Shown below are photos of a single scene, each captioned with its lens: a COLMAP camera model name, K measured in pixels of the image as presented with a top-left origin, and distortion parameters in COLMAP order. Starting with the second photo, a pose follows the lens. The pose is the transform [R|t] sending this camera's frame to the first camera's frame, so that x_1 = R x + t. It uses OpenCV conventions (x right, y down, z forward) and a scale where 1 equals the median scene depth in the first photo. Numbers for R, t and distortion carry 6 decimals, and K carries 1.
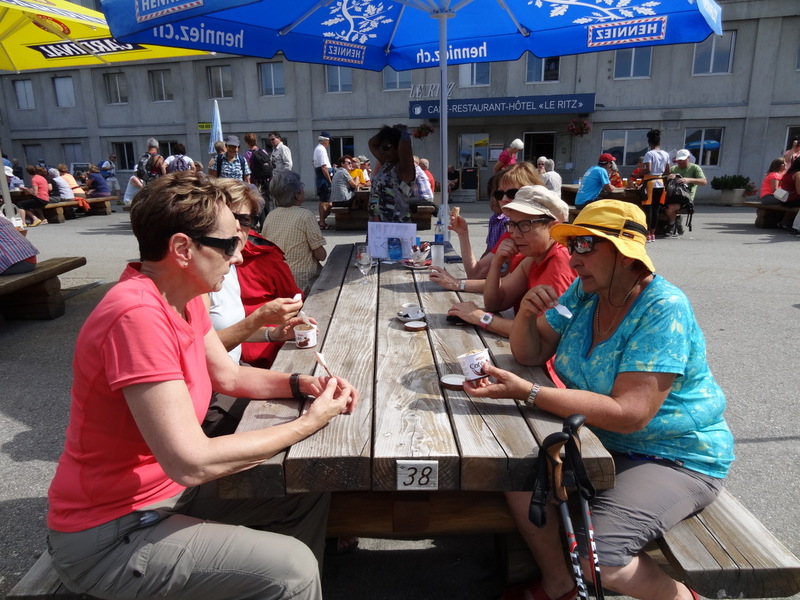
lens RADIAL K [[557.6, 0, 400.0], [0, 557.6, 300.0], [0, 0, 1]] dist [0.003197, 0.003043]
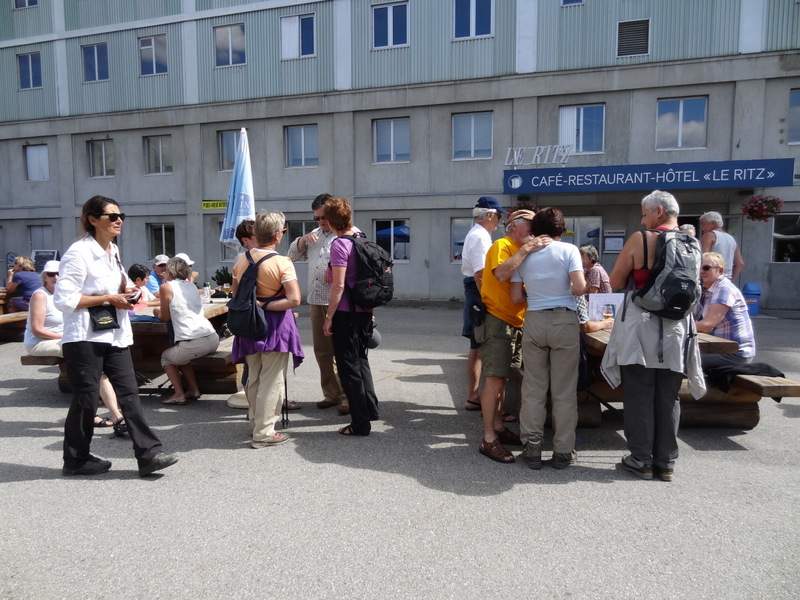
lens RADIAL K [[561.8, 0, 405.4], [0, 561.8, 297.7], [0, 0, 1]] dist [-0.006651, 0.005538]
pose [[0.999909, 0.007157, 0.011467, -0.099097], [-0.005320, 0.988227, -0.152904, -0.075190], [-0.012426, 0.152829, 0.988175, 0.278487]]
